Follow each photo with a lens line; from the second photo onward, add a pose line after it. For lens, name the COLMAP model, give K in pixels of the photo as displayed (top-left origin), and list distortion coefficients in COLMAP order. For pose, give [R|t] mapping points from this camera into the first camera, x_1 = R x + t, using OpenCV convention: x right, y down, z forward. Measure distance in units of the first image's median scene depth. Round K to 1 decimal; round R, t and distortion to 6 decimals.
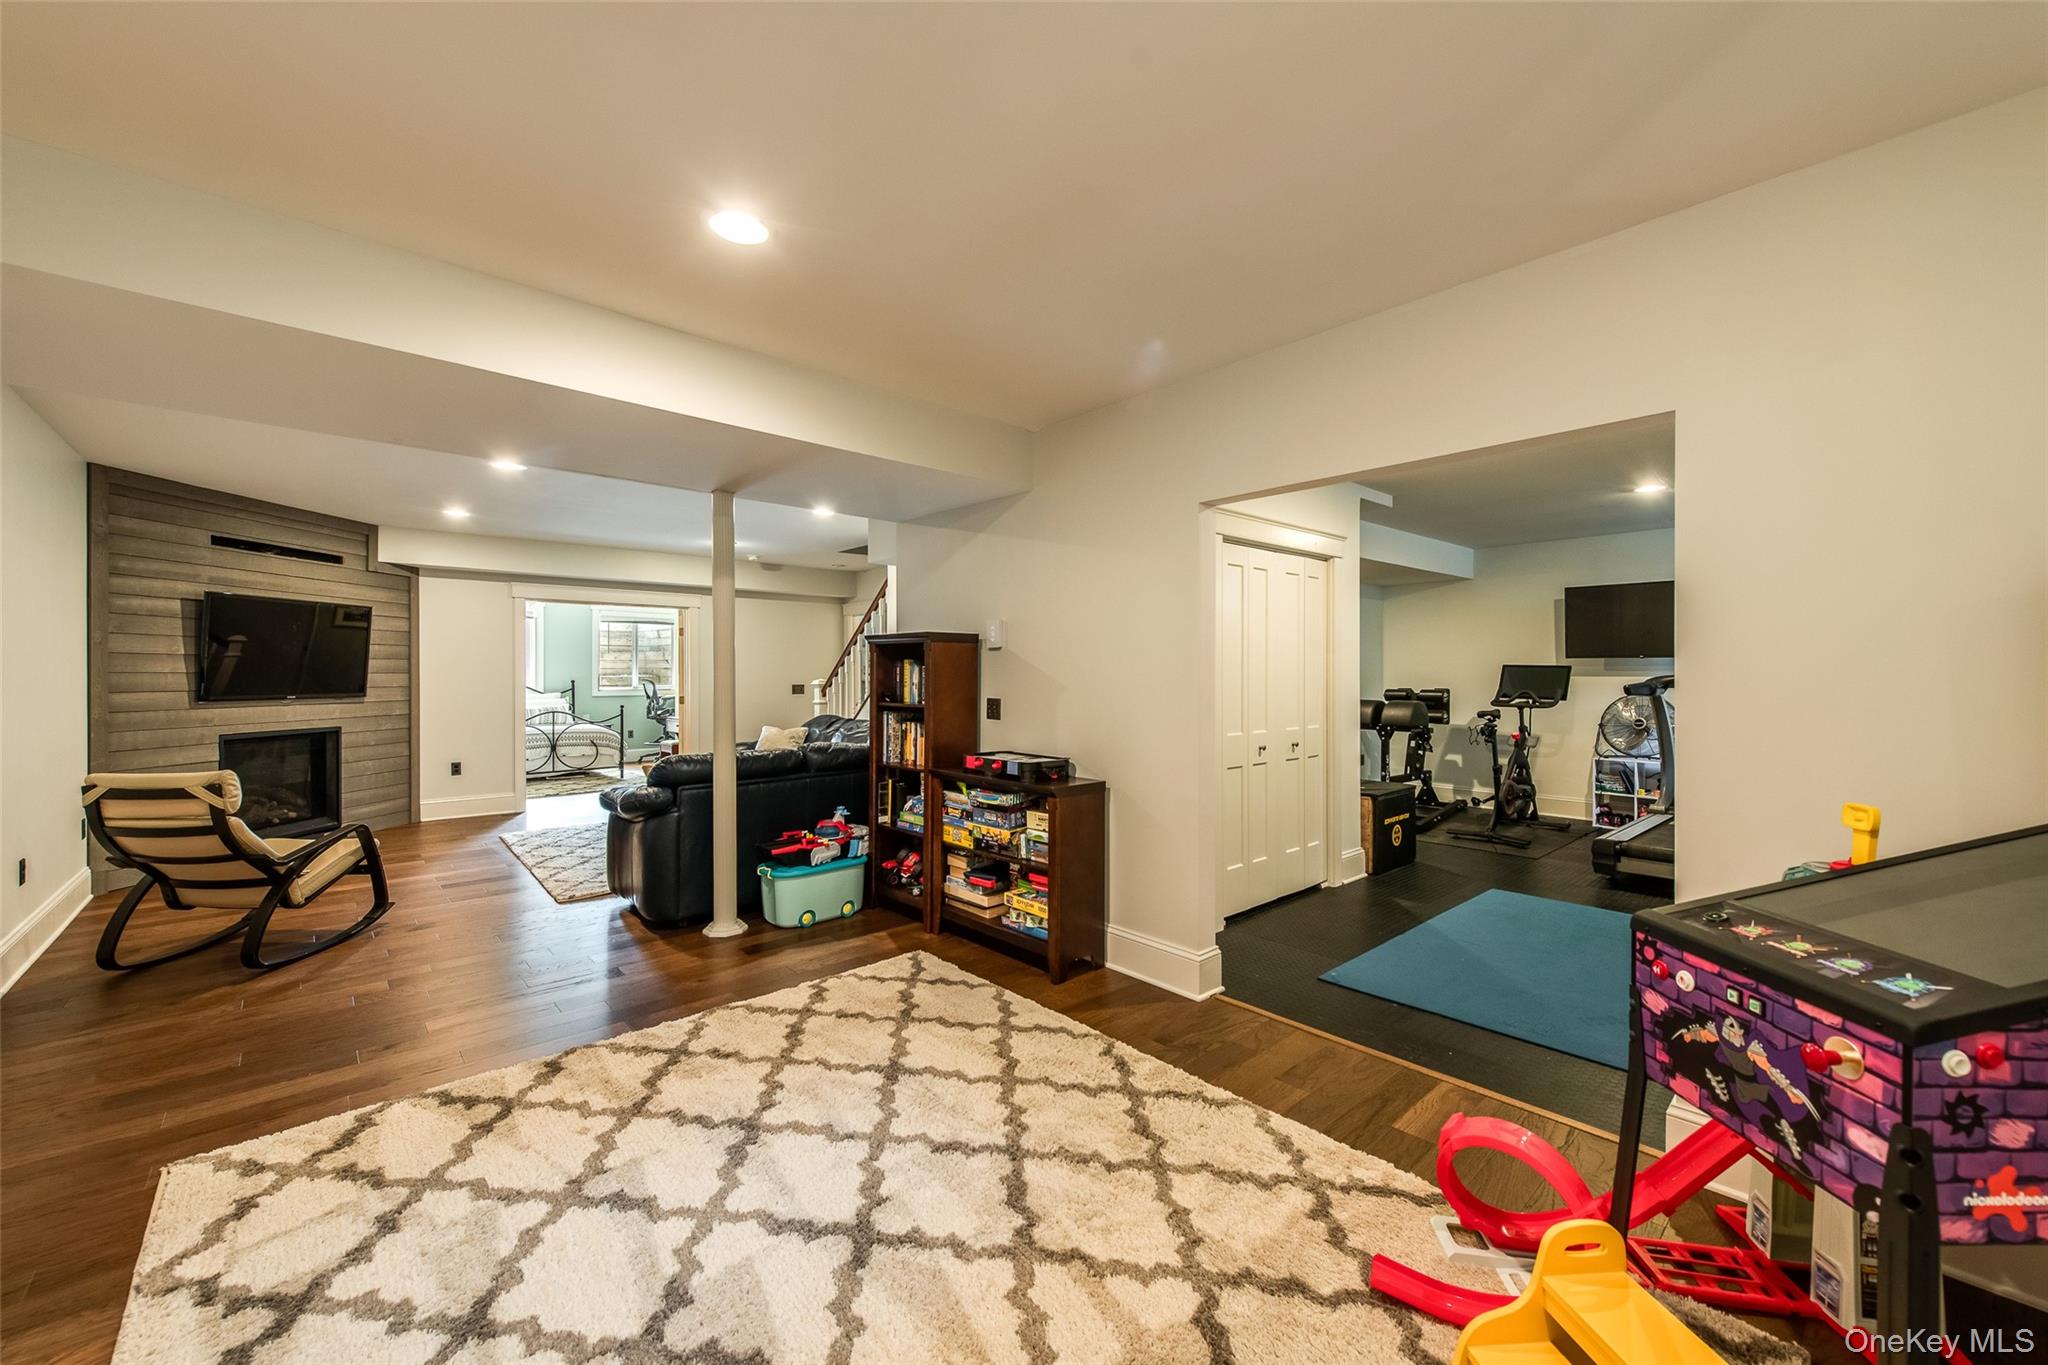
lens RADIAL K [[800.7, 0, 1031.7], [0, 800.7, 682.8], [0, 0, 1]] dist [0.011624, -0.003939]
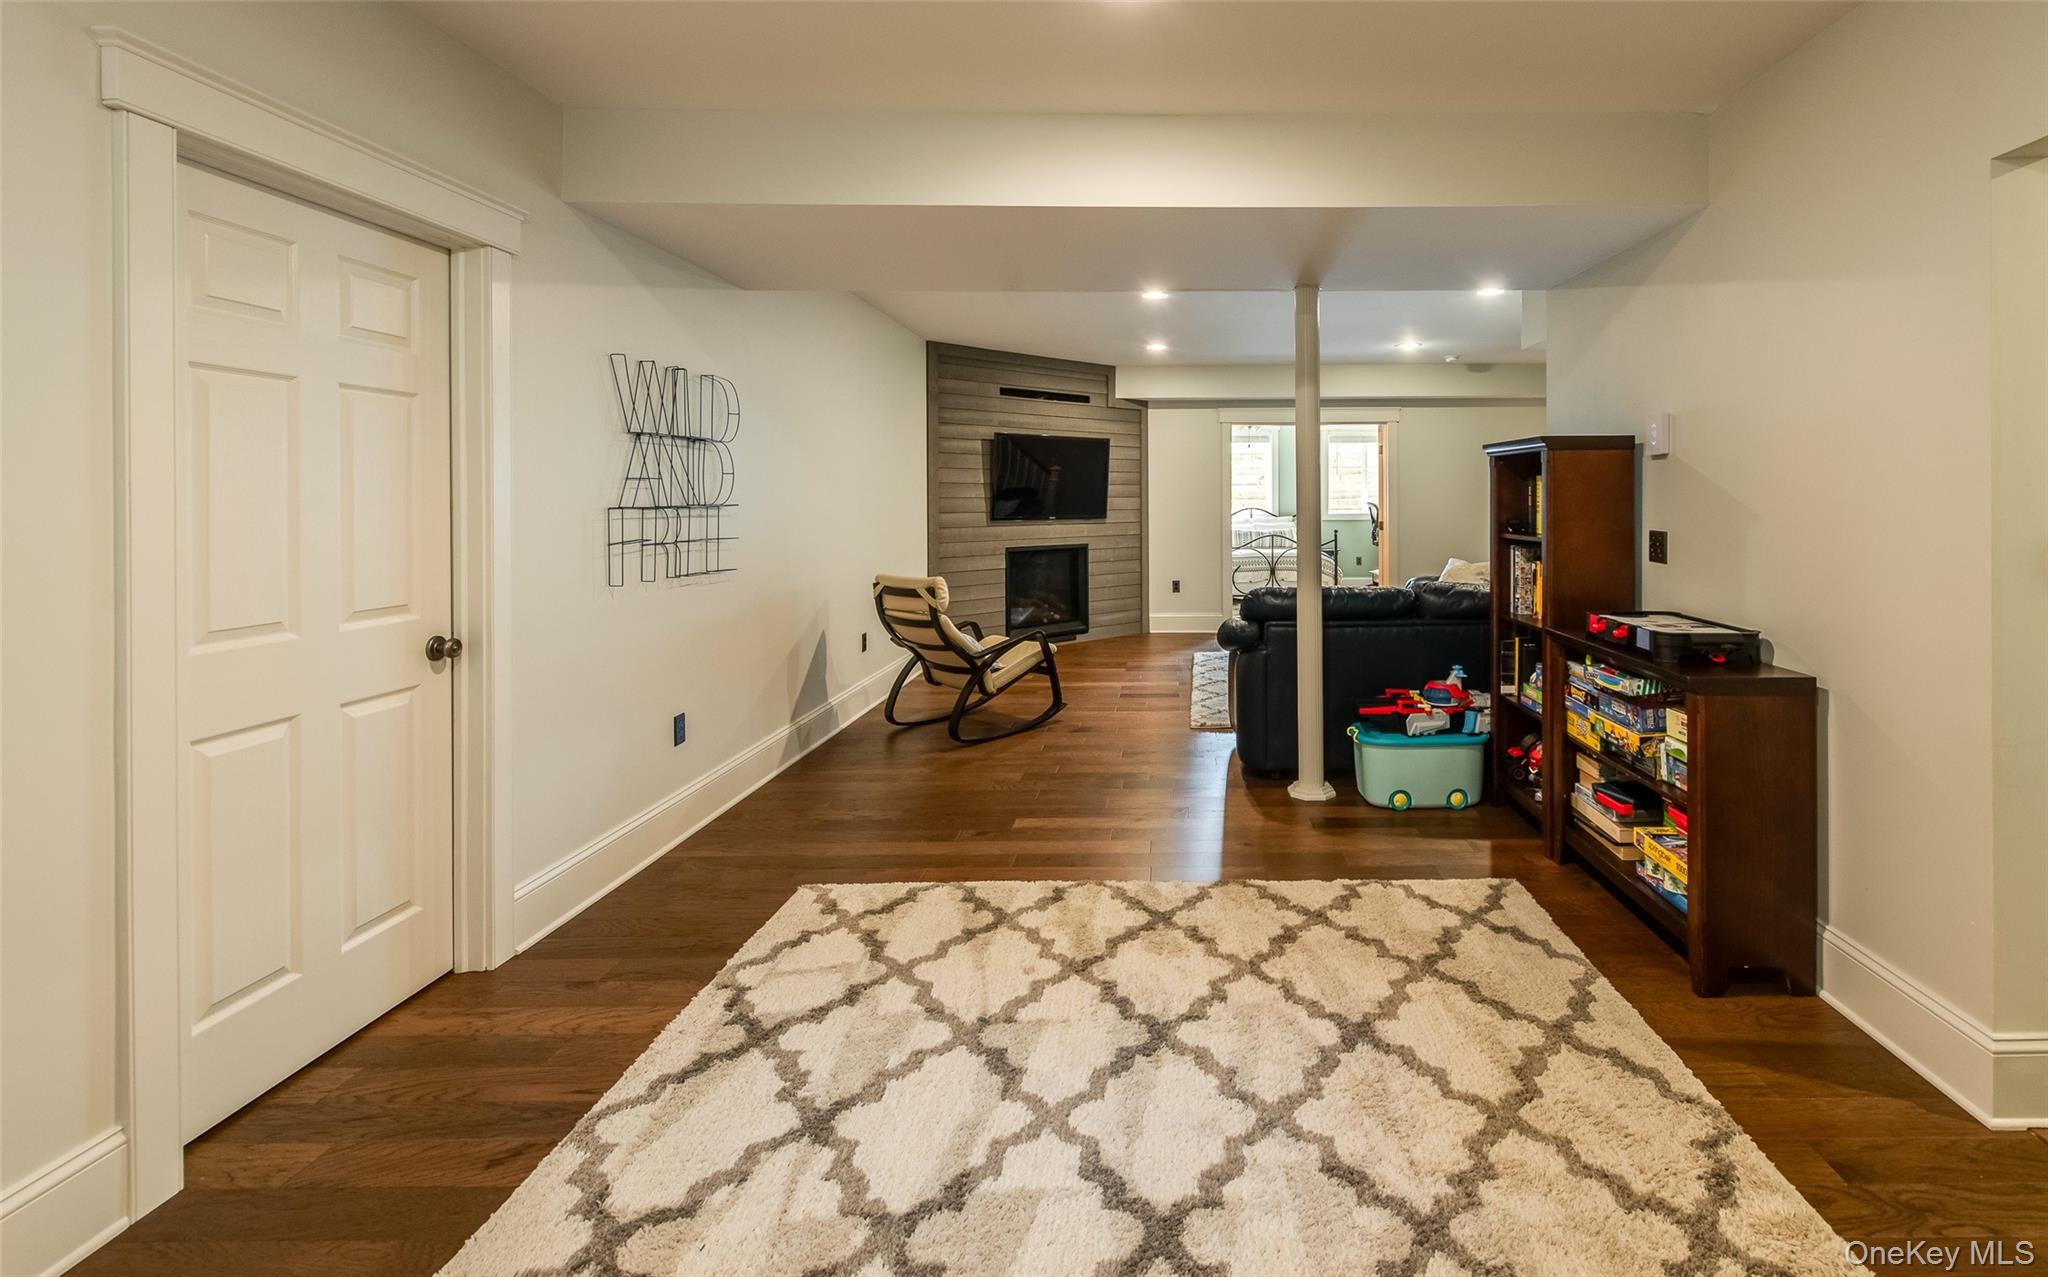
lens RADIAL K [[920.4, 0, 1110.8], [0, 920.4, 503.2], [0, 0, 1]] dist [0.014670, -0.004819]
pose [[0.740509, 0.000105, -0.672047, 0.131256], [-0.002468, 0.999994, -0.002562, -0.000825], [0.672042, 0.003556, 0.740504, 0.122225]]
